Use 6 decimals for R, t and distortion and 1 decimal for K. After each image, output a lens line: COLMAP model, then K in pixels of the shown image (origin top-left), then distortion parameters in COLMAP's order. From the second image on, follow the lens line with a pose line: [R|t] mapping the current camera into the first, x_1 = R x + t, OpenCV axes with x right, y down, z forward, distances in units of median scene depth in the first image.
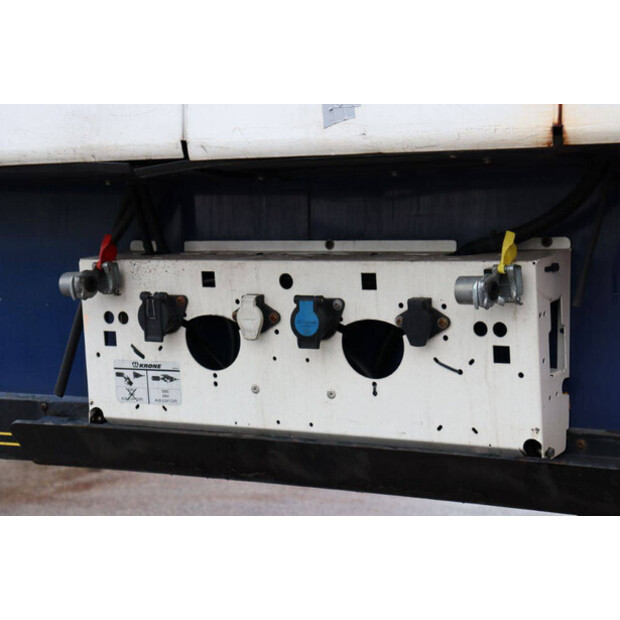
lens RADIAL K [[1439.4, 0, 310.0], [0, 1439.4, 310.0], [0, 0, 1]] dist [0.364421, 0.034809]
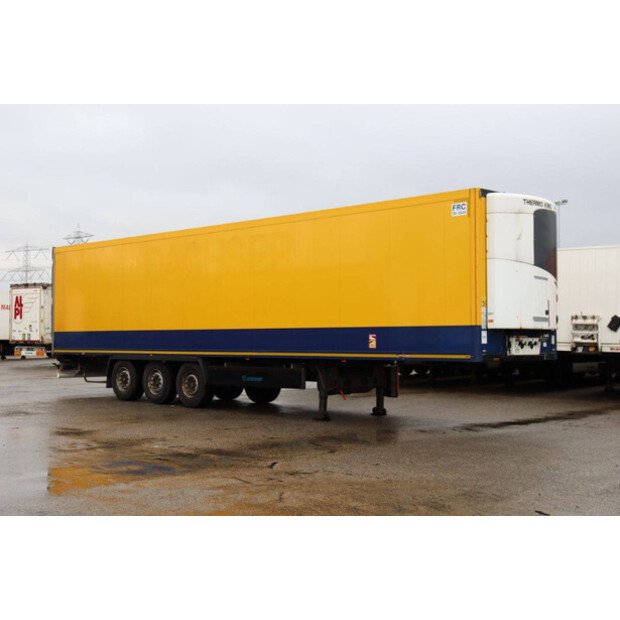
lens RADIAL K [[875.2, 0, 310.0], [0, 875.2, 310.0], [0, 0, 1]] dist [0.038878, 0.052319]
pose [[0.245040, 0.030548, 0.969032, -6.537659], [0.031583, 0.998721, -0.039471, -0.035180], [-0.968998, 0.040277, 0.243762, 0.972994]]
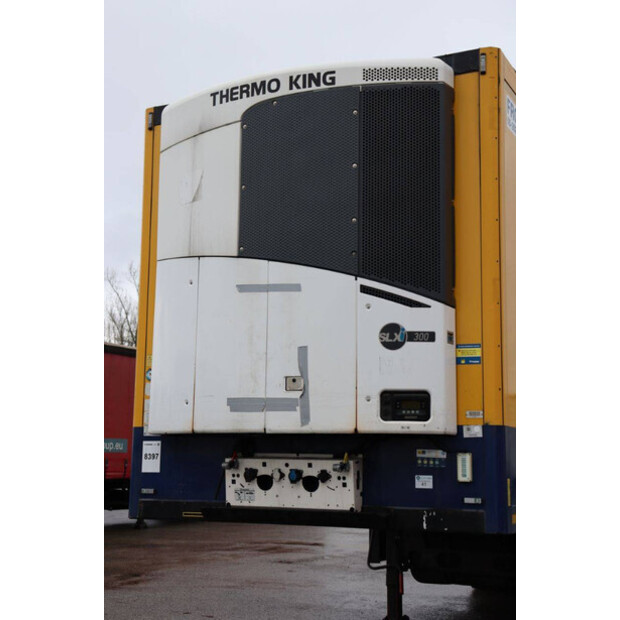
lens RADIAL K [[995.7, 0, 310.0], [0, 995.7, 310.0], [0, 0, 1]] dist [0.157338, -0.012281]
pose [[0.997070, 0.023696, 0.072726, -0.152430], [-0.010065, 0.983181, -0.182355, 0.055351], [-0.075824, 0.181089, 0.980539, -1.570226]]
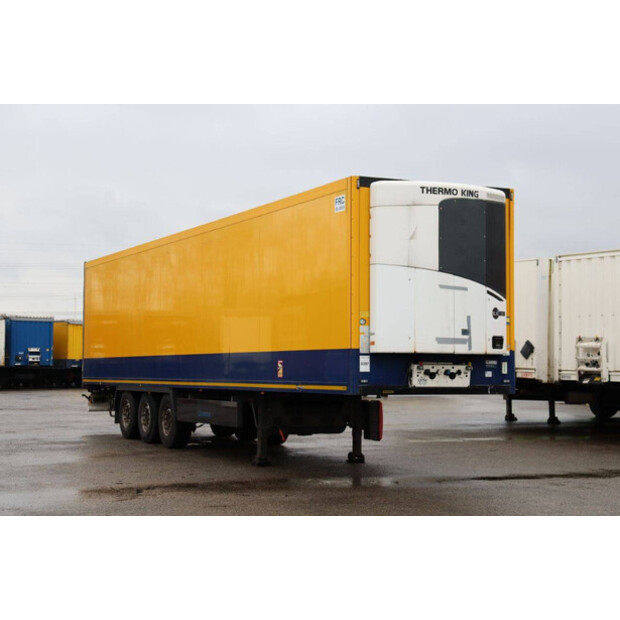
lens RADIAL K [[1102.7, 0, 310.0], [0, 1102.7, 310.0], [0, 0, 1]] dist [0.266290, 0.041888]
pose [[0.554167, 0.044974, 0.831190, -5.576309], [0.023529, 0.997294, -0.069648, 0.072042], [-0.832073, 0.058154, 0.551609, -1.807917]]
